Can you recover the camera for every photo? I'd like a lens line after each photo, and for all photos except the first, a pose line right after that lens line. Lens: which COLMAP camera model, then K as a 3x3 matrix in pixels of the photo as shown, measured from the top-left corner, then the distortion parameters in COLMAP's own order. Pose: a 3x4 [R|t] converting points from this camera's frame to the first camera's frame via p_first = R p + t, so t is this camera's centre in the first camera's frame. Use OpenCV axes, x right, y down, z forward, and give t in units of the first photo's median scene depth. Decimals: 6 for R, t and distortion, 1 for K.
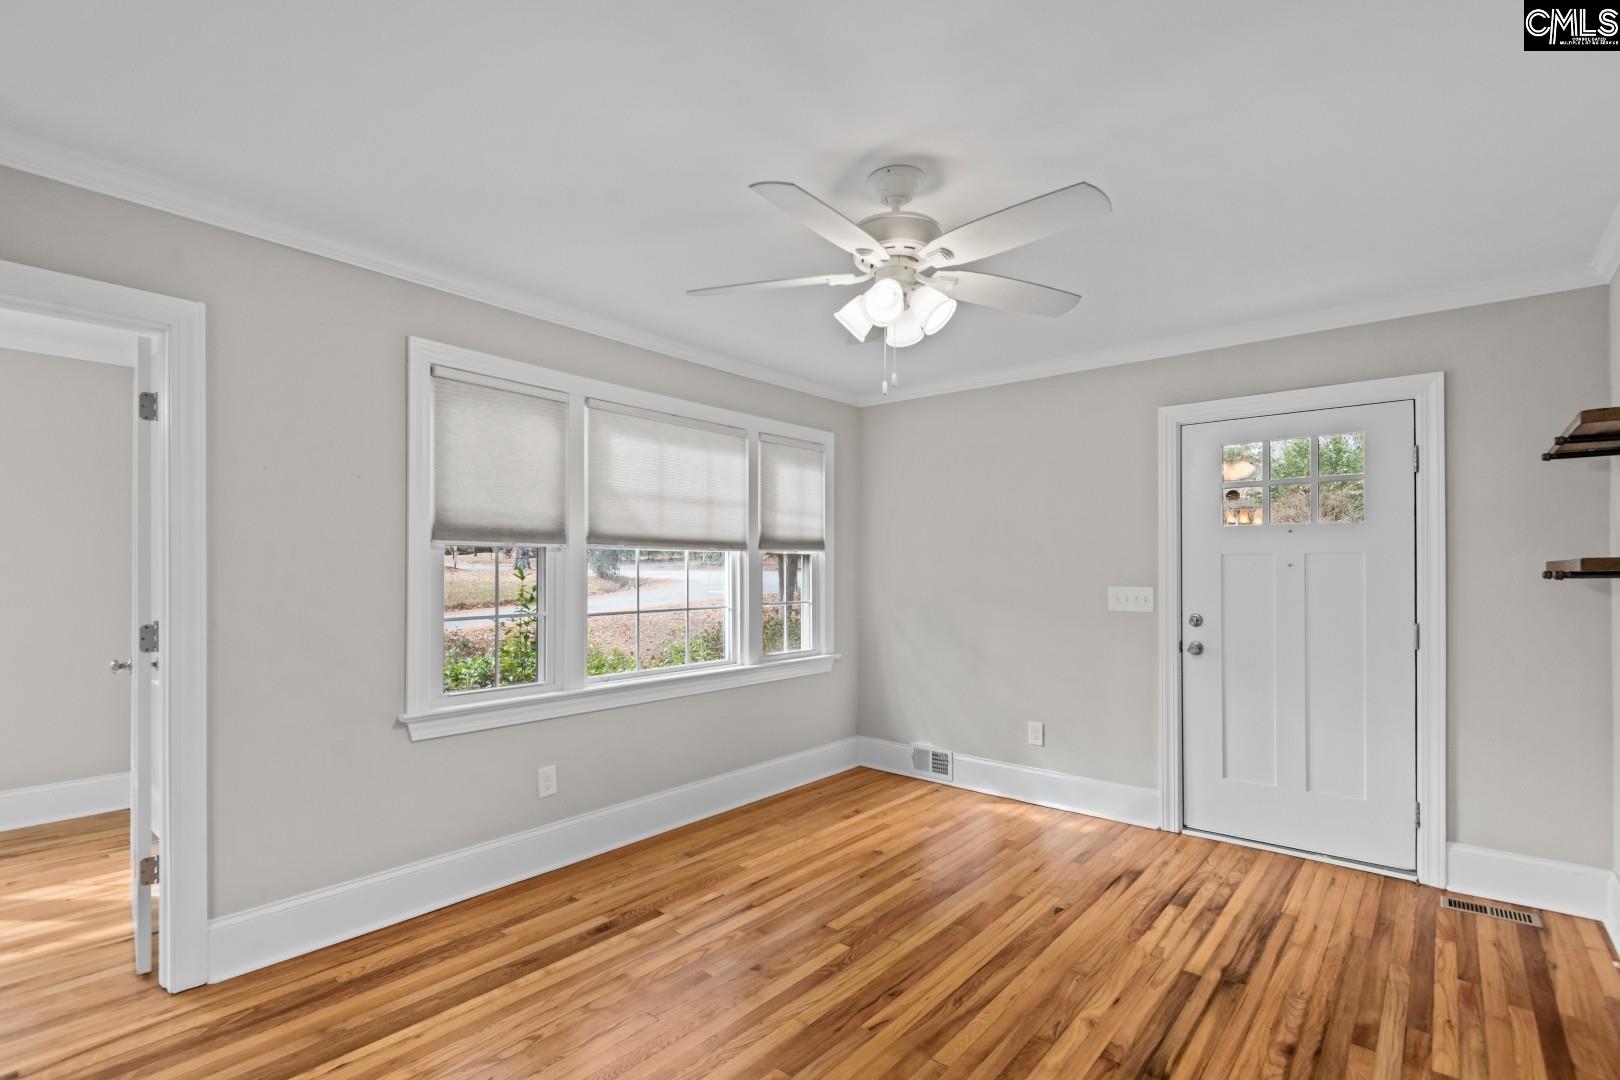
lens RADIAL K [[758.7, 0, 812.0], [0, 758.7, 574.0], [0, 0, 1]] dist [0.024657, -0.012501]
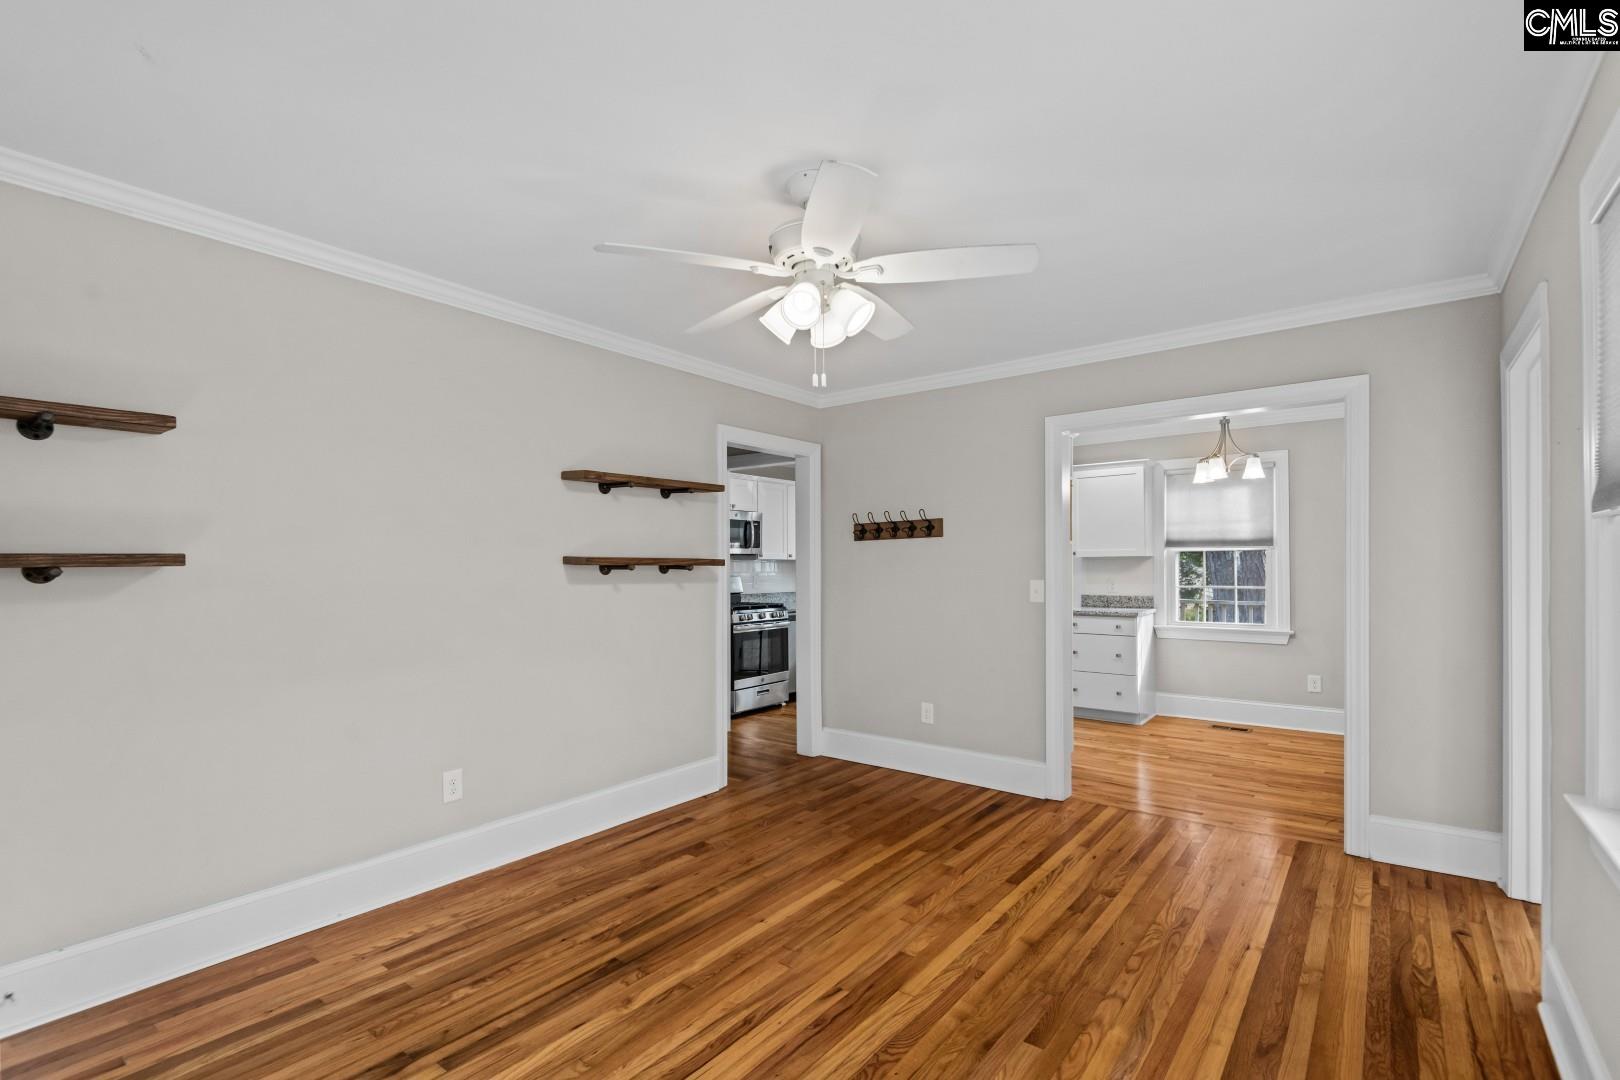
lens RADIAL K [[758.7, 0, 816.4], [0, 758.7, 549.0], [0, 0, 1]] dist [0.024657, -0.012501]
pose [[-0.998531, -0.001709, -0.054153, 0.118690], [-0.000939, 0.999898, -0.014232, -0.009814], [0.054172, -0.014161, -0.998431, 1.455983]]
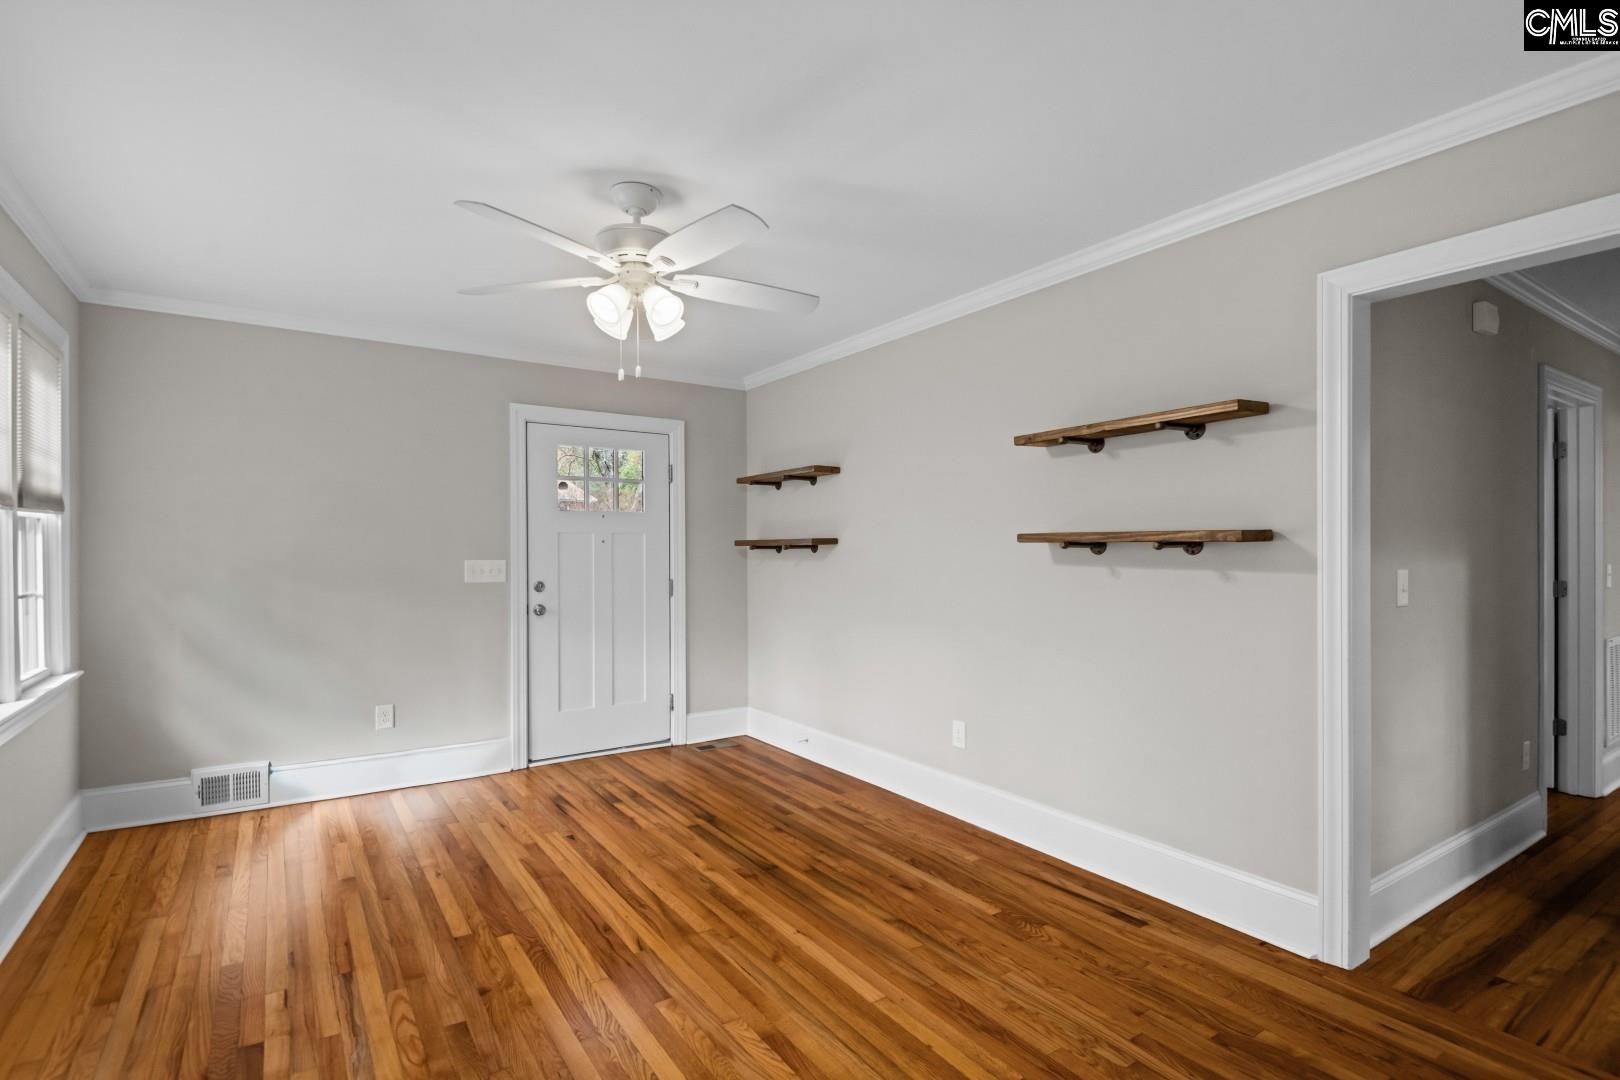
lens RADIAL K [[780.7, 0, 785.6], [0, 780.7, 551.6], [0, 0, 1]] dist [0.011983, -0.003835]
pose [[0.296748, -0.005447, 0.954940, -0.668508], [0.005860, 0.999975, 0.003883, 0.004088], [-0.954938, 0.004443, 0.296772, 0.315584]]
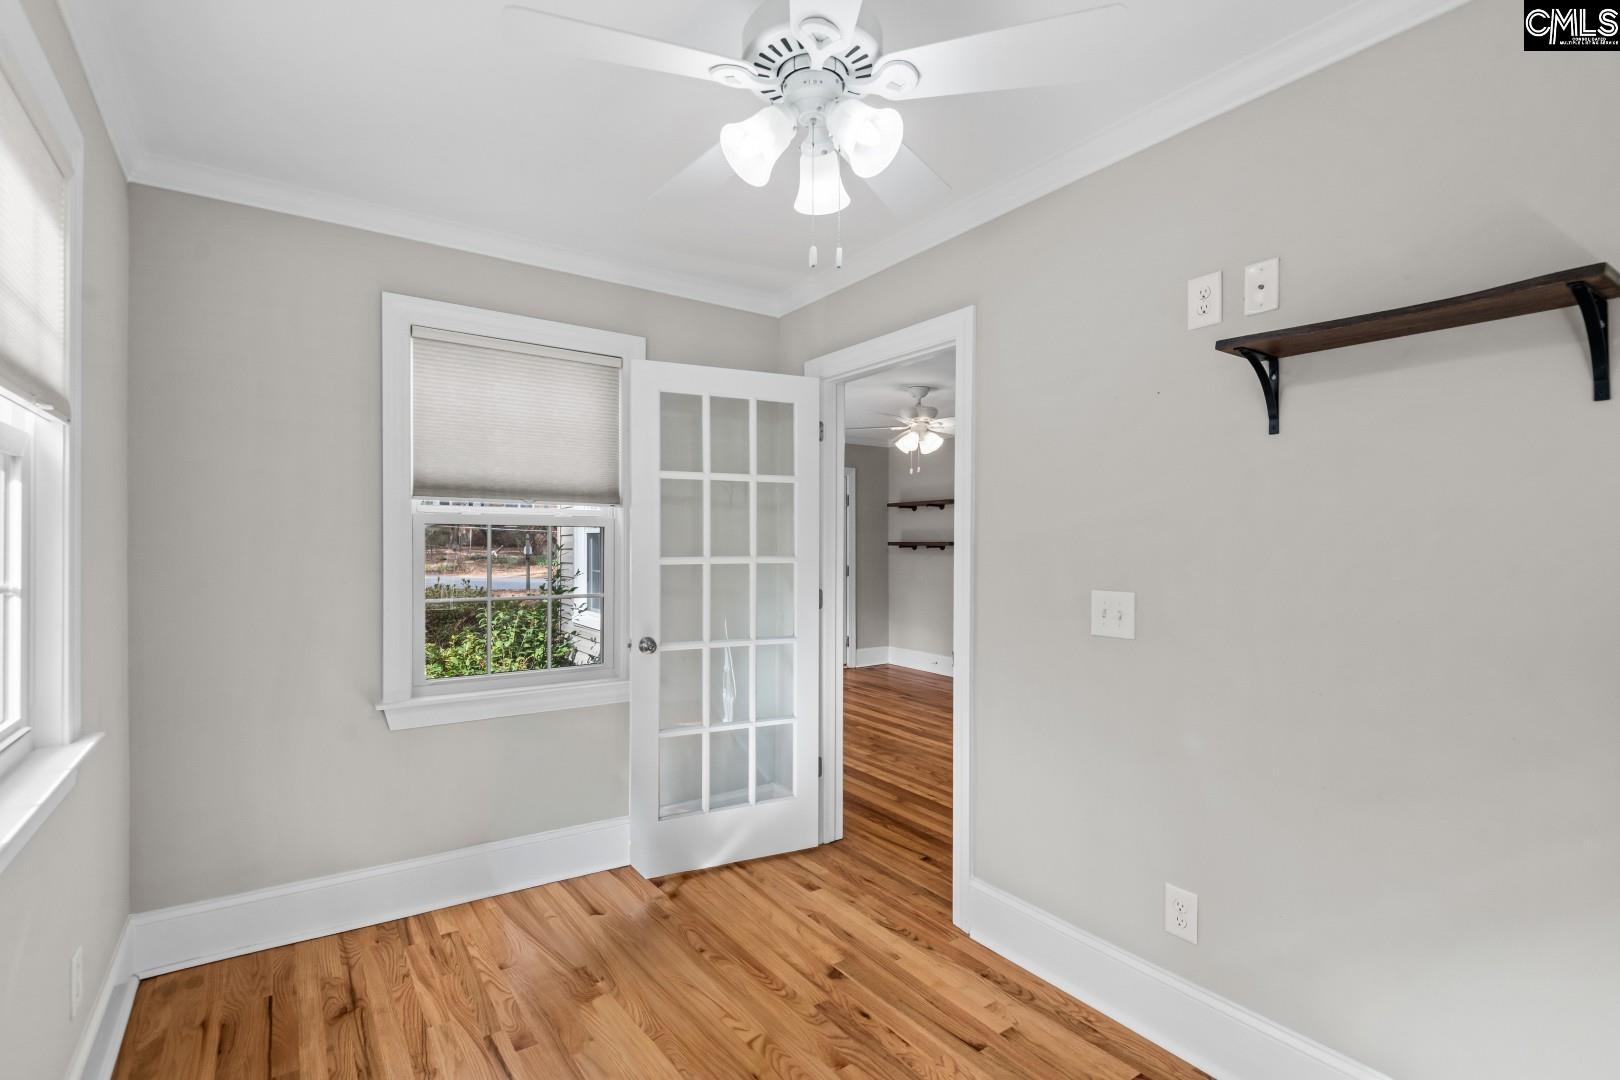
lens RADIAL K [[758.7, 0, 799.7], [0, 758.7, 544.4], [0, 0, 1]] dist [0.024657, -0.012501]
pose [[0.257940, -0.007830, 0.966129, -1.703688], [0.000014, 0.999967, 0.008100, -0.025853], [-0.966161, -0.002076, 0.257932, 0.521534]]
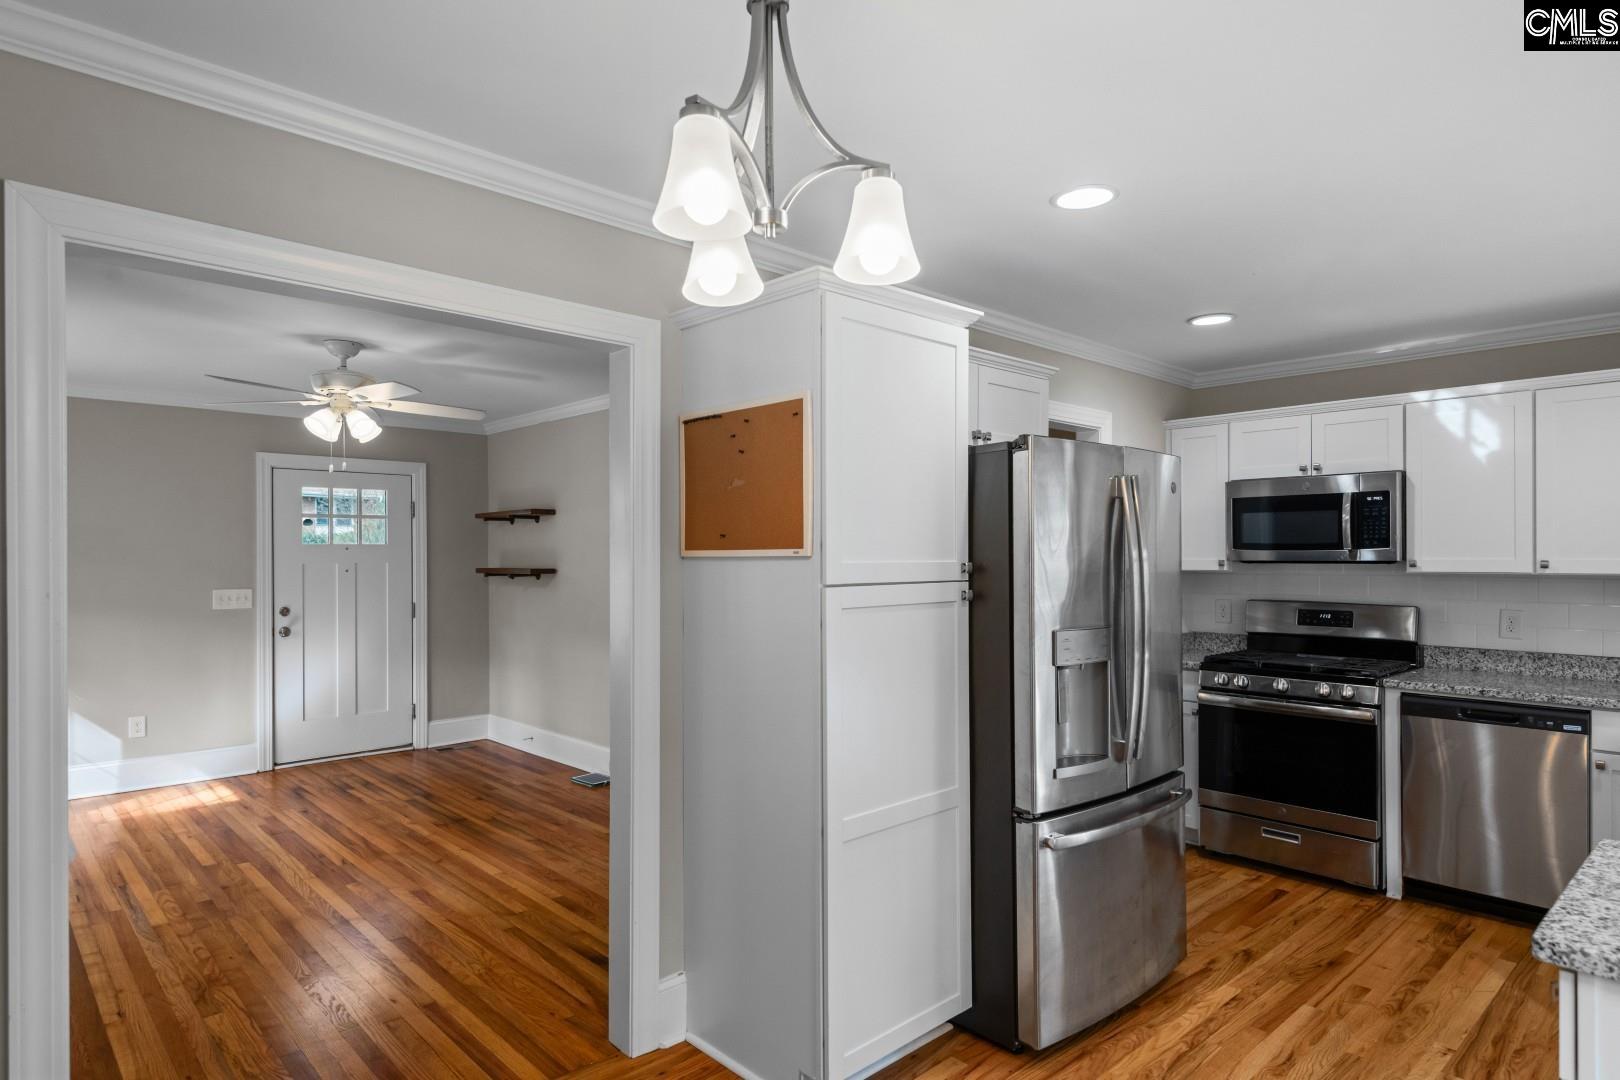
lens RADIAL K [[916.1, 0, 819.1], [0, 916.1, 550.0], [0, 0, 1]] dist [0.001553, -0.006596]
pose [[0.109007, -0.000527, 0.994041, -1.236213], [0.006076, 0.999982, -0.000136, -0.052167], [-0.994022, 0.006054, 0.109008, -0.164272]]
